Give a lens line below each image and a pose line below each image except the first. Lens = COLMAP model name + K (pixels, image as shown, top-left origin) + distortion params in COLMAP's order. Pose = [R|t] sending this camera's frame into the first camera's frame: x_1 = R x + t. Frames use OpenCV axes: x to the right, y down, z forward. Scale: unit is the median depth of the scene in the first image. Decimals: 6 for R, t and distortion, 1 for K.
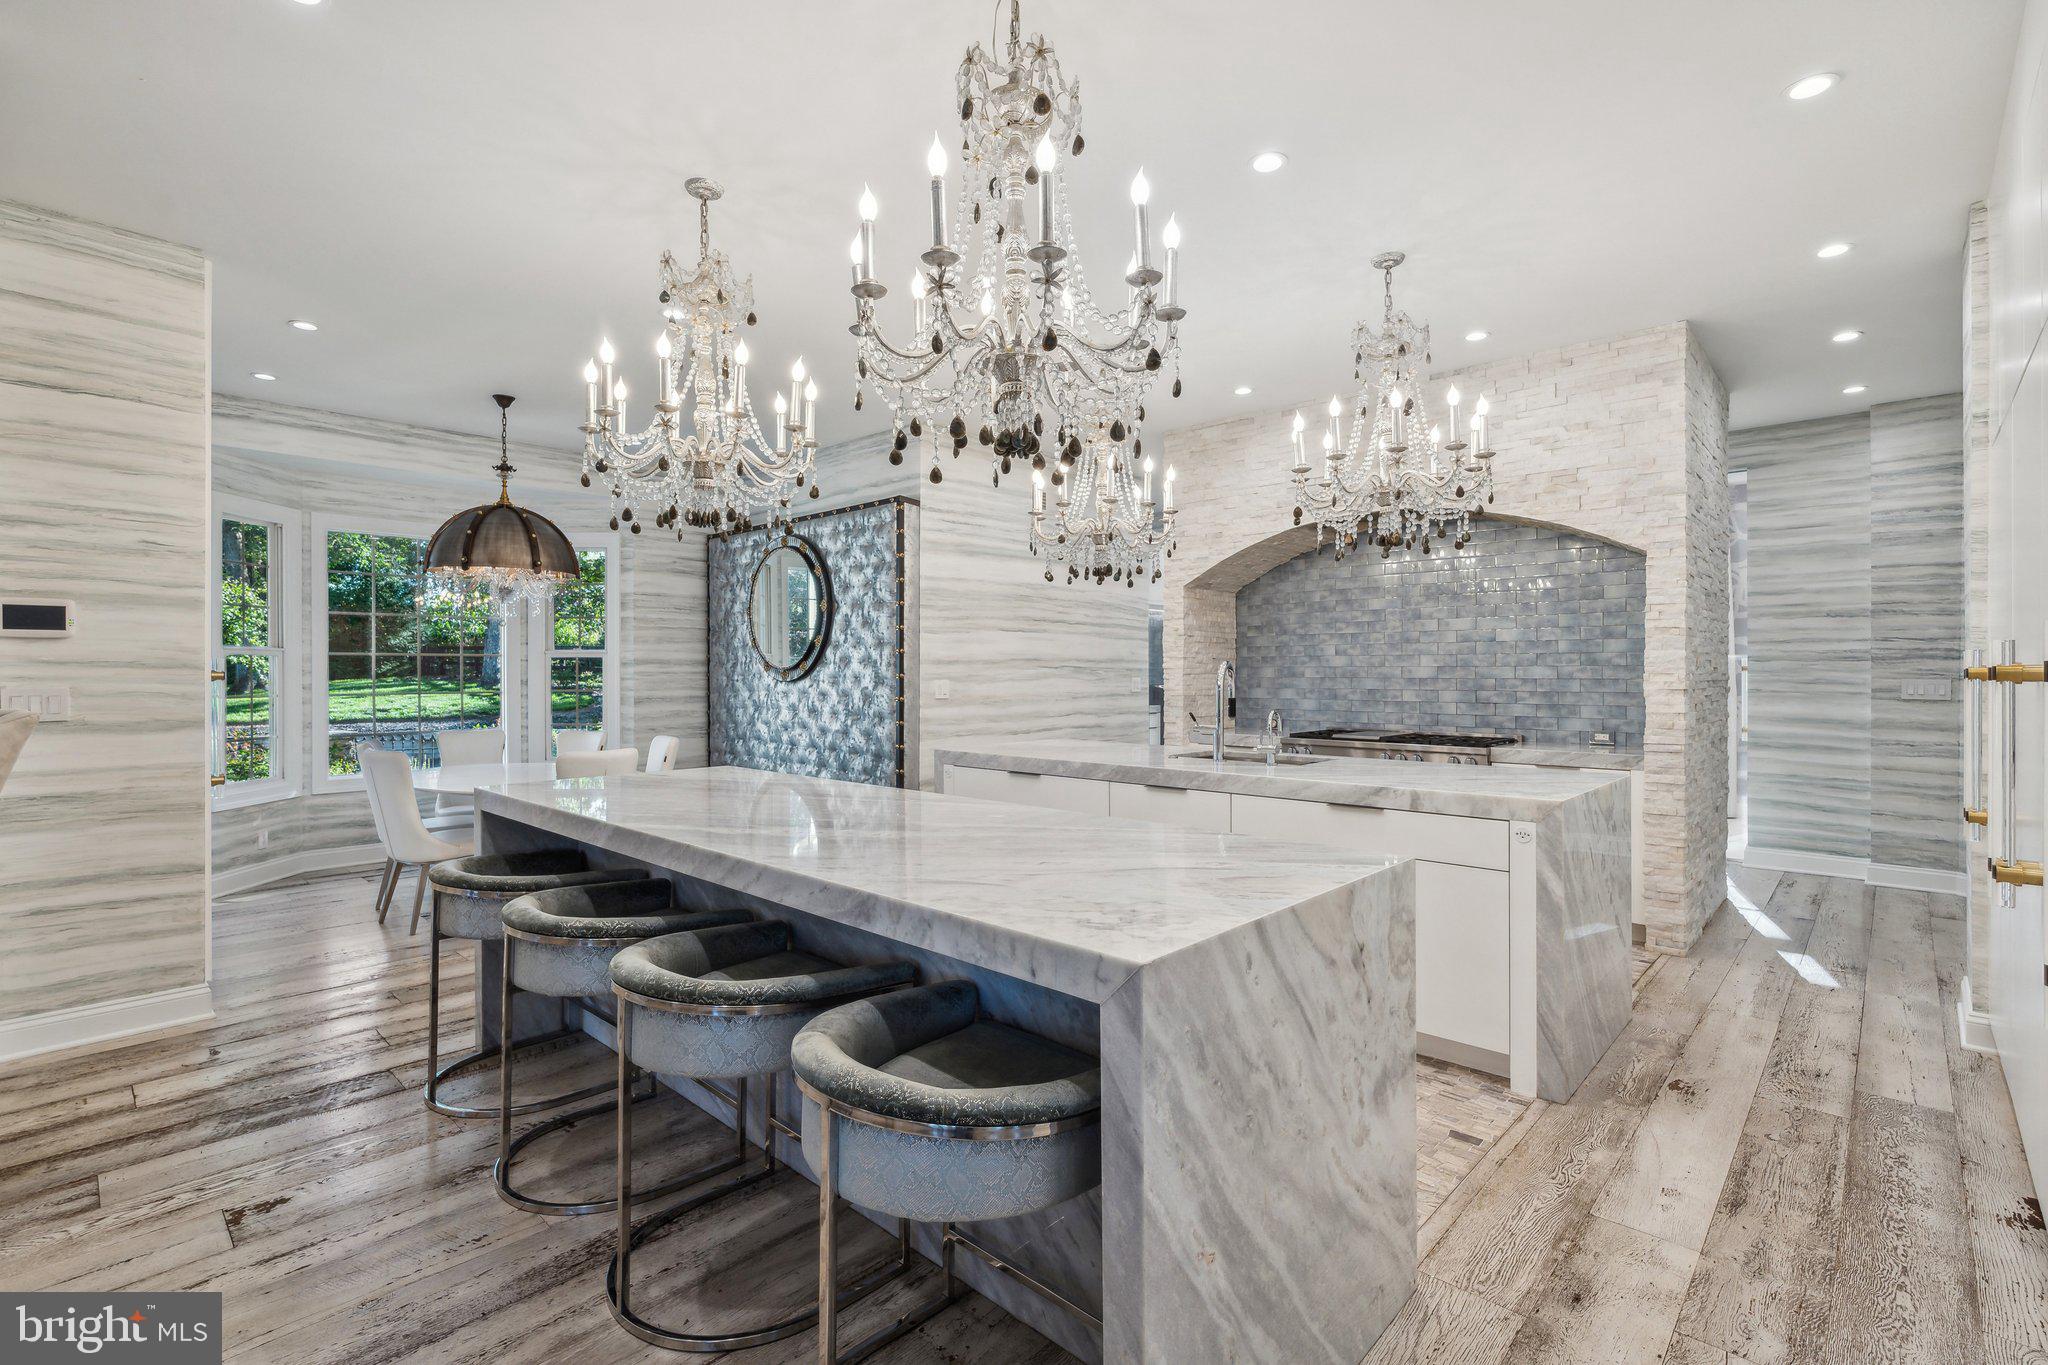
lens RADIAL K [[917.9, 0, 1029.2], [0, 917.9, 681.2], [0, 0, 1]] dist [-0.004573, 0.000932]
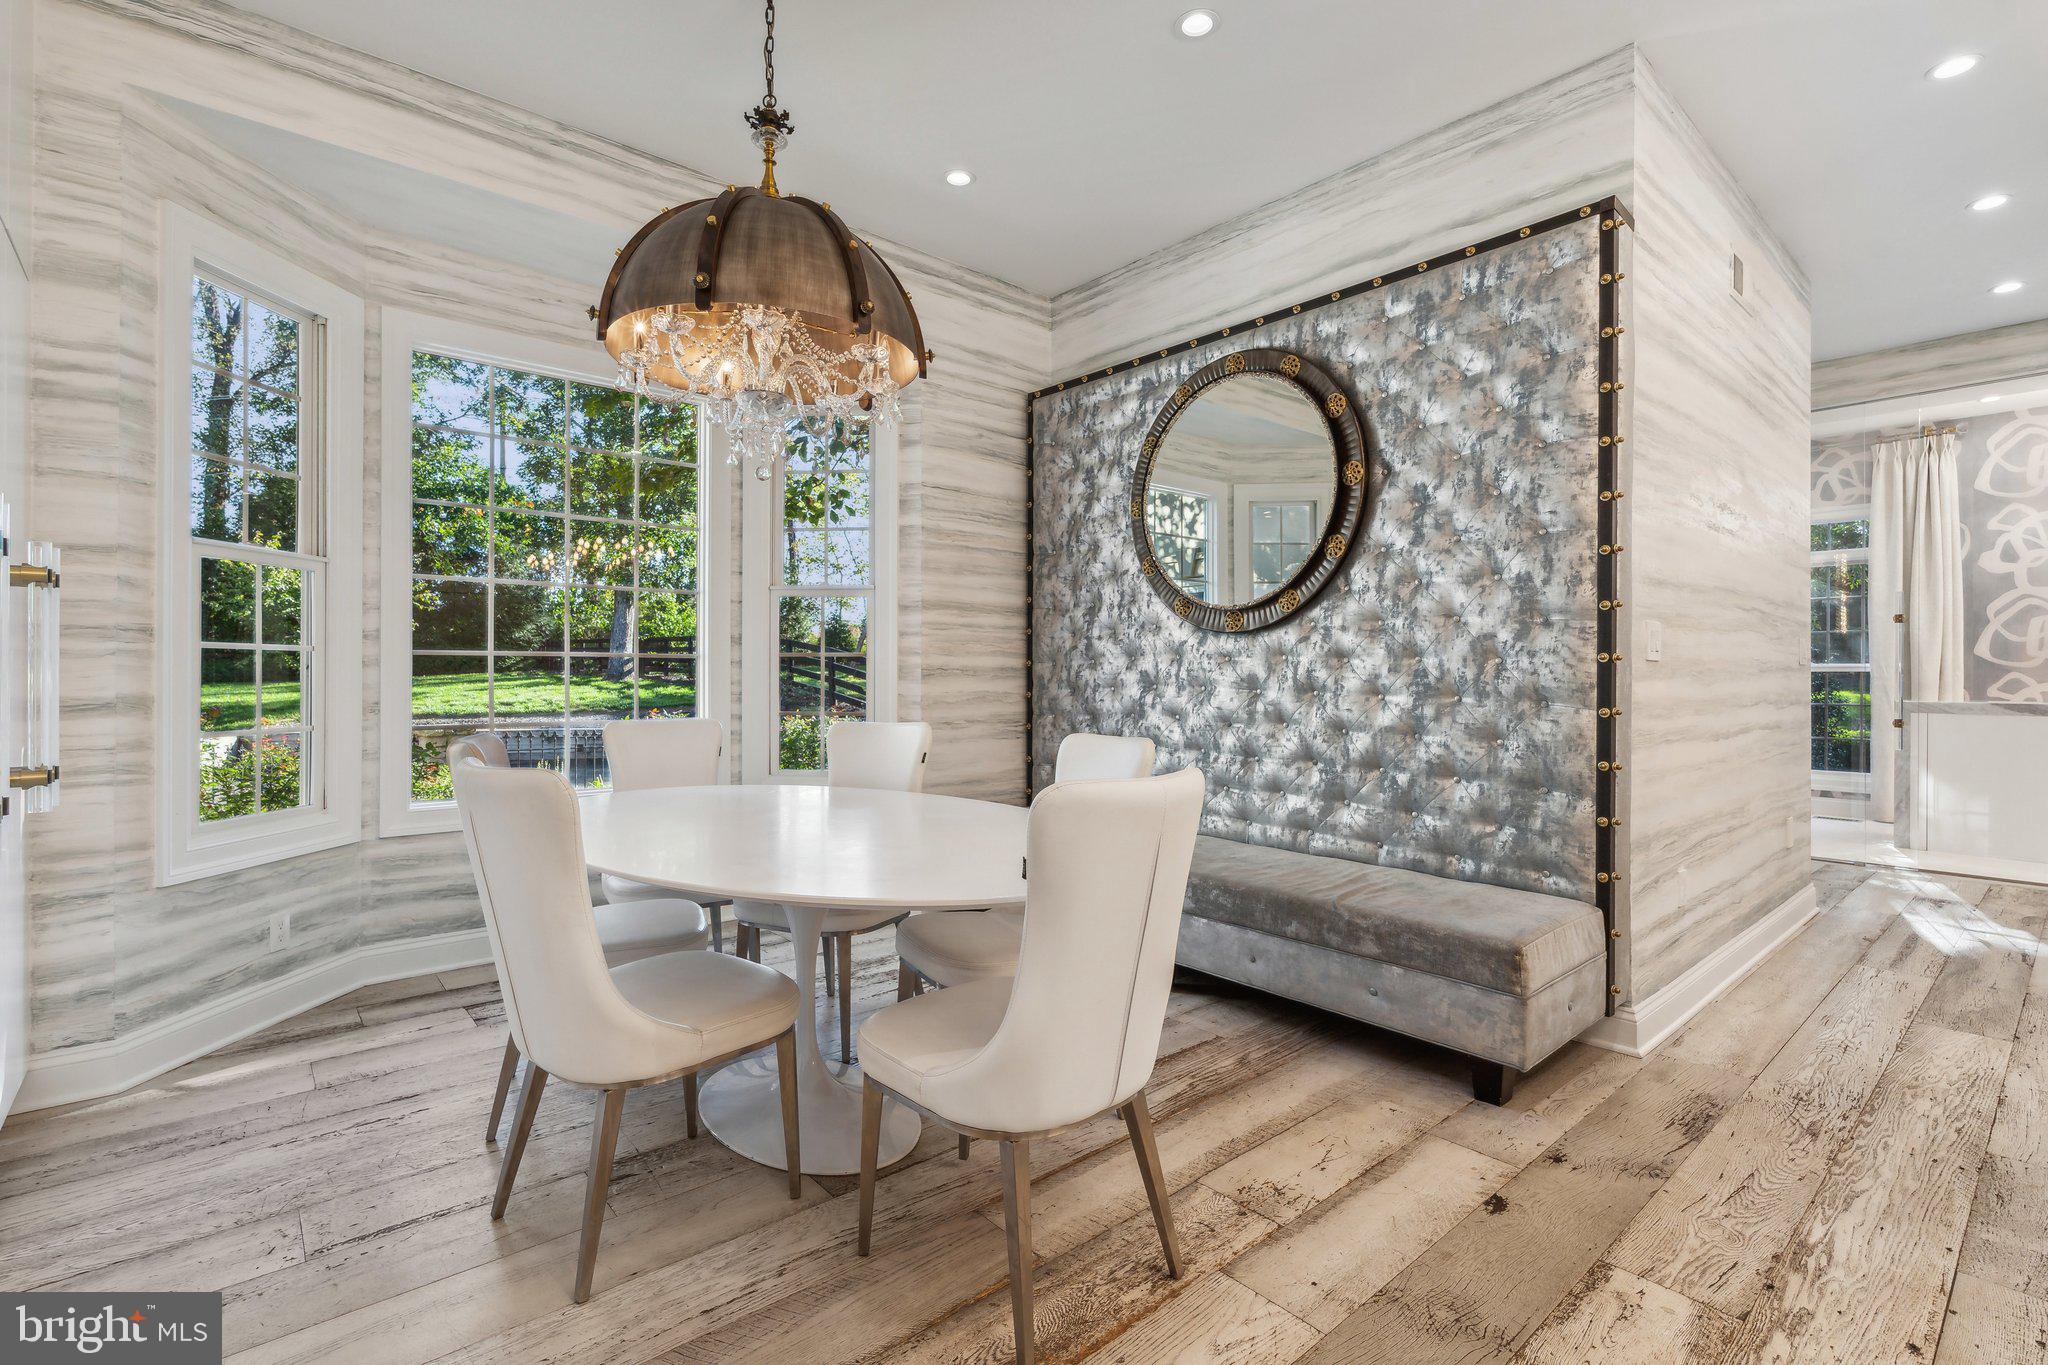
lens RADIAL K [[917.9, 0, 1029.2], [0, 917.9, 681.2], [0, 0, 1]] dist [-0.004573, 0.000932]
pose [[0.995247, 0.005380, -0.097234, -0.364789], [-0.005657, 0.999981, -0.002570, 0.032838], [0.097218, 0.003108, 0.995258, 0.518619]]
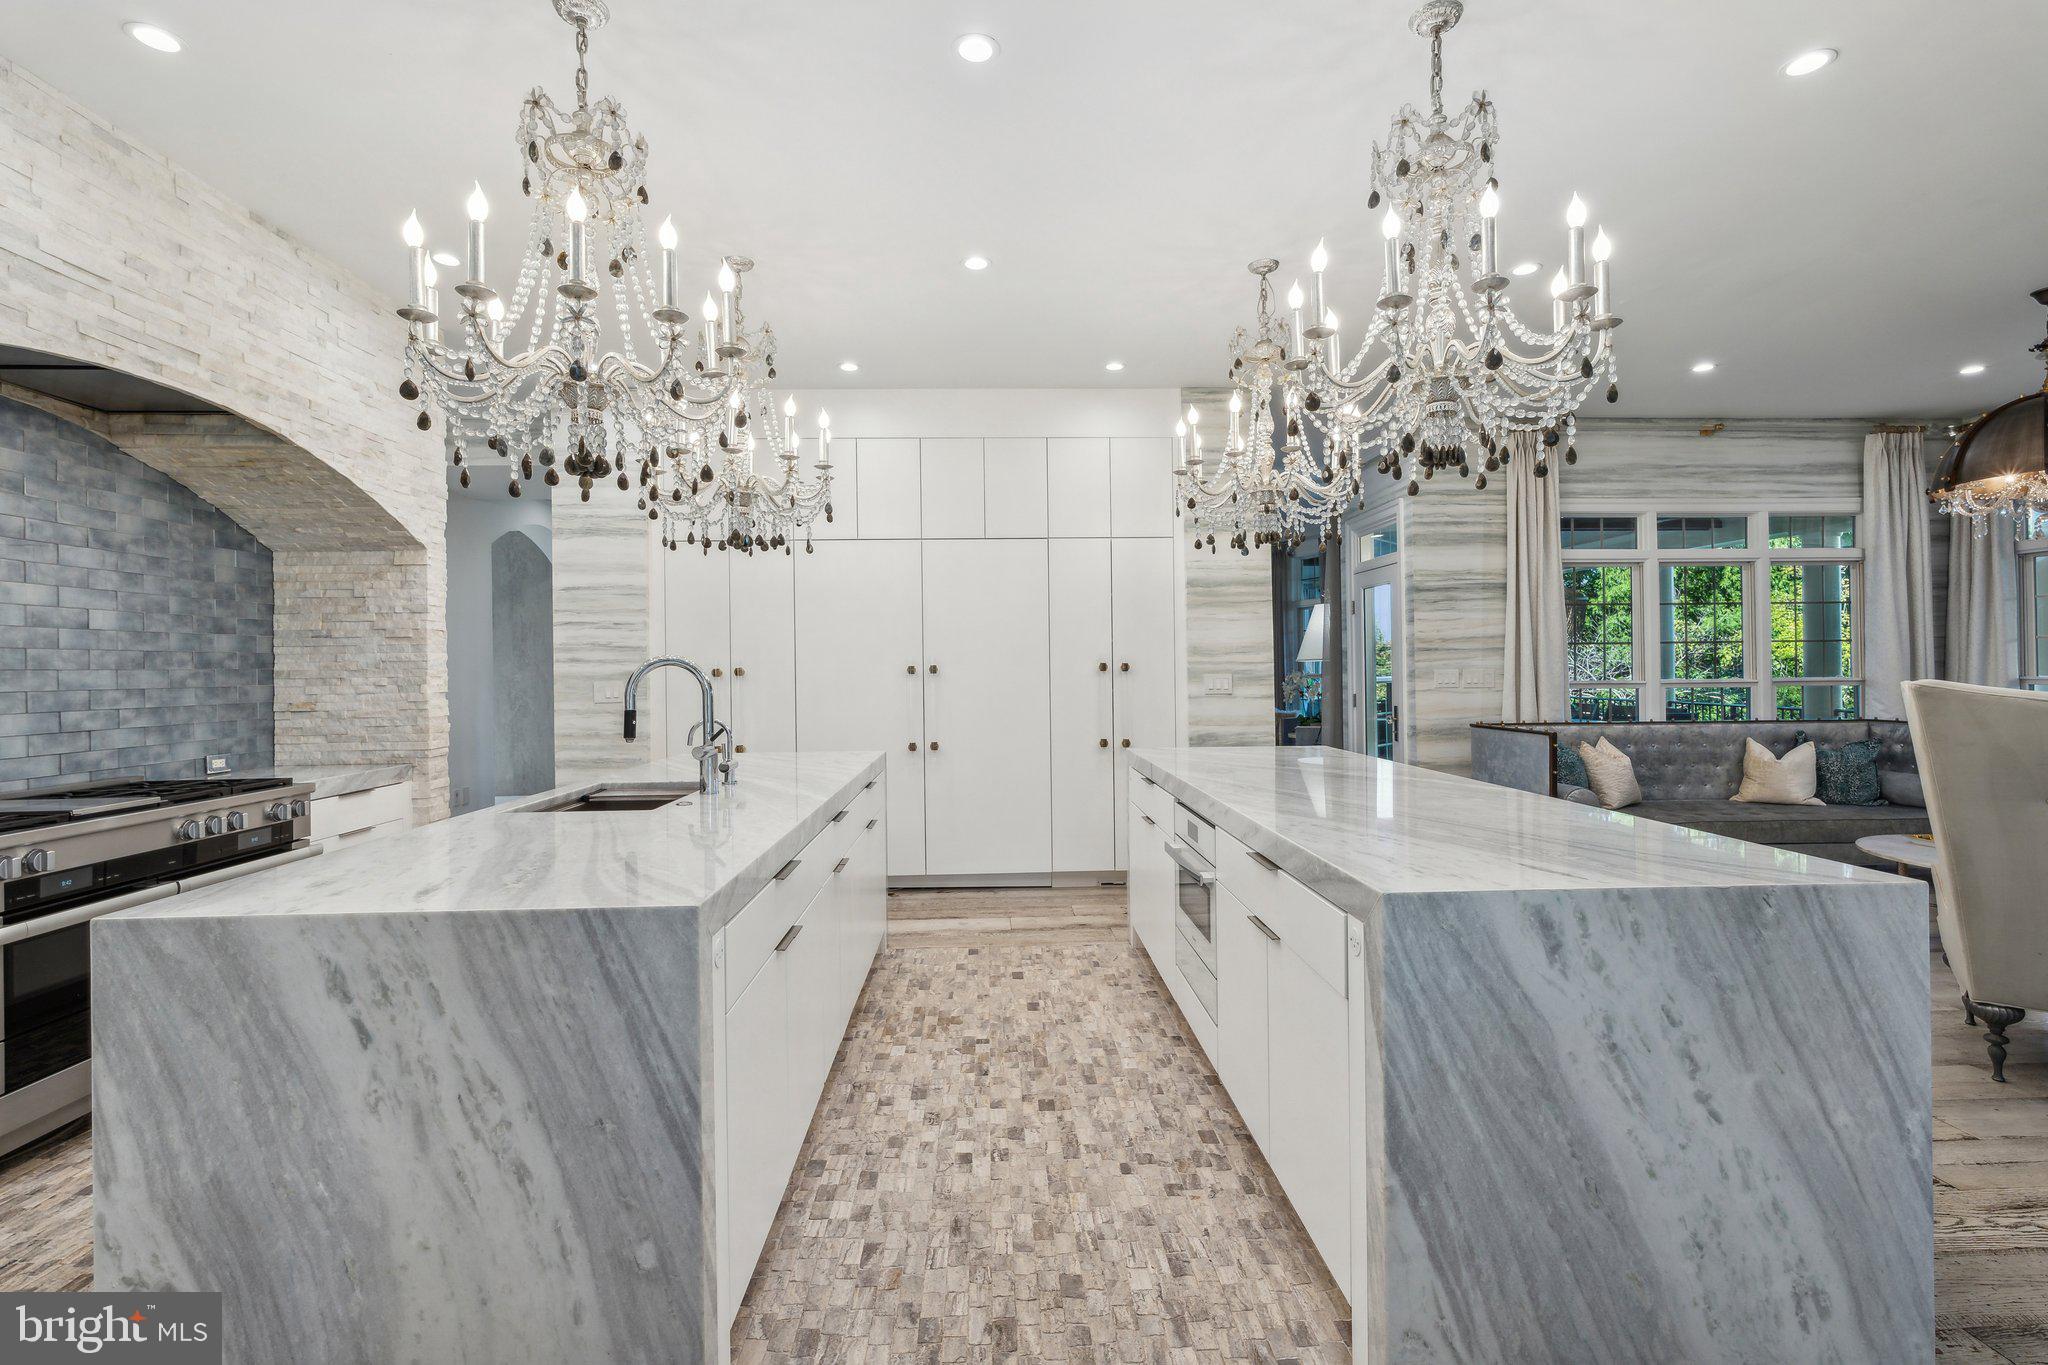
lens RADIAL K [[917.9, 0, 1029.2], [0, 917.9, 681.2], [0, 0, 1]] dist [-0.004573, 0.000932]
pose [[-0.712012, 0.002172, 0.702164, -0.323257], [0.021820, 0.999581, 0.019034, -0.006009], [-0.701828, 0.028874, -0.711761, 0.900760]]
